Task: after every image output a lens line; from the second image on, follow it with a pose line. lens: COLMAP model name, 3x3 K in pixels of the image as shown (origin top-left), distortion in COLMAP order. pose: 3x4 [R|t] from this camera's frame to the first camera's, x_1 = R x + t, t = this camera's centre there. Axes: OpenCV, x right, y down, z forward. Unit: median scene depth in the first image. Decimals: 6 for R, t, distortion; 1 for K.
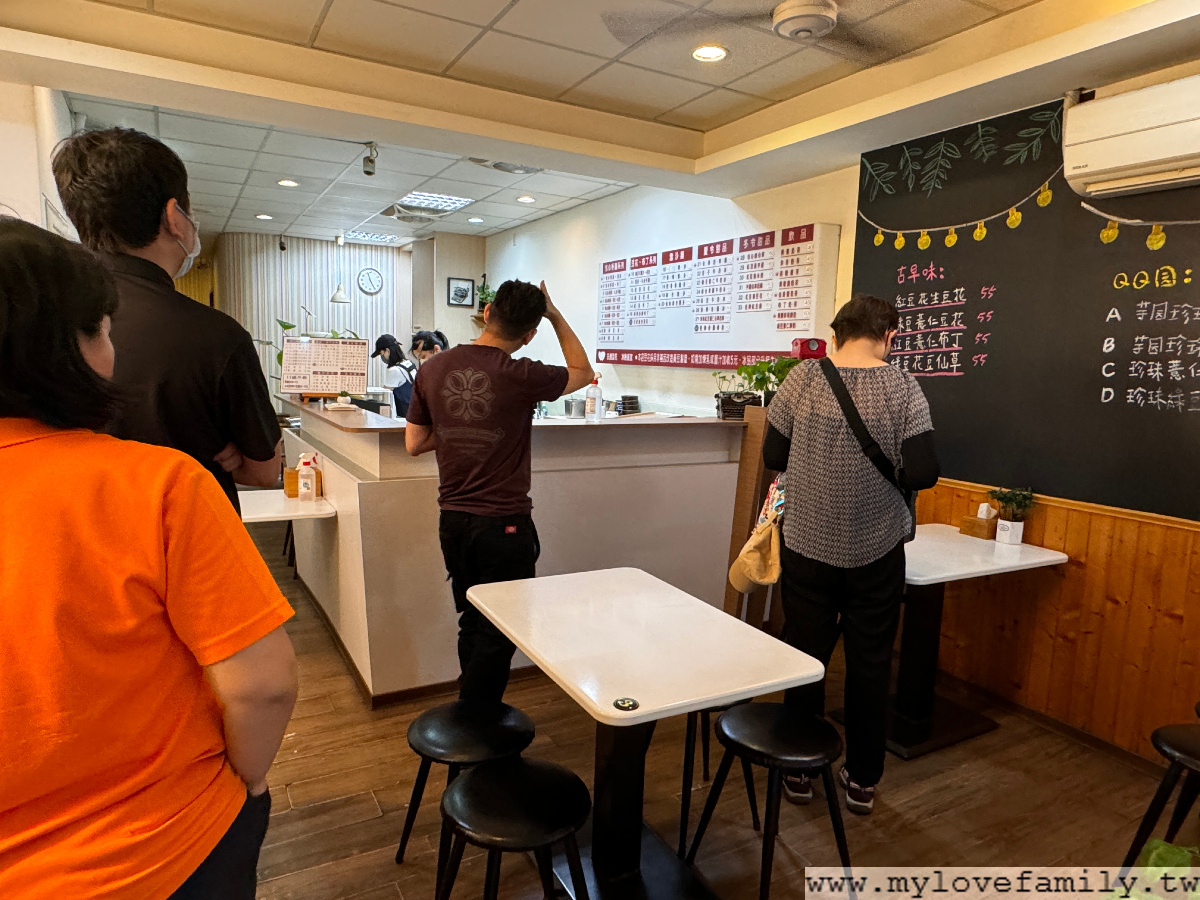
lens RADIAL K [[737.6, 0, 600.0], [0, 737.6, 450.0], [0, 0, 1]] dist [-0.002897, 0.000056]
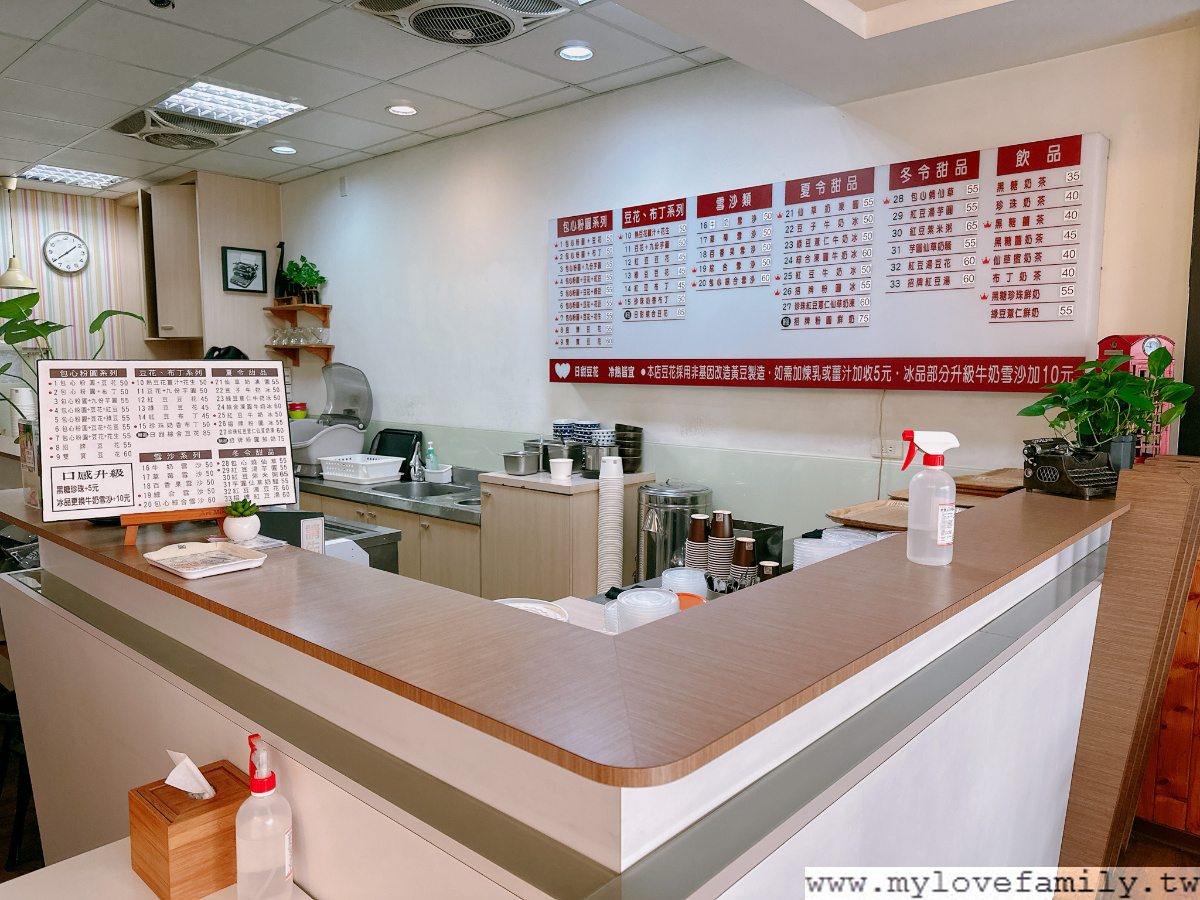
lens RADIAL K [[800.0, 0, 580.0], [0, 800.0, 456.3], [0, 0, 1]] dist [0.107531, -0.170444]
pose [[0.947049, -0.068796, 0.313631, -0.237174], [0.069094, 0.997558, 0.010179, -0.072507], [-0.313566, 0.012030, 0.949490, 0.420800]]
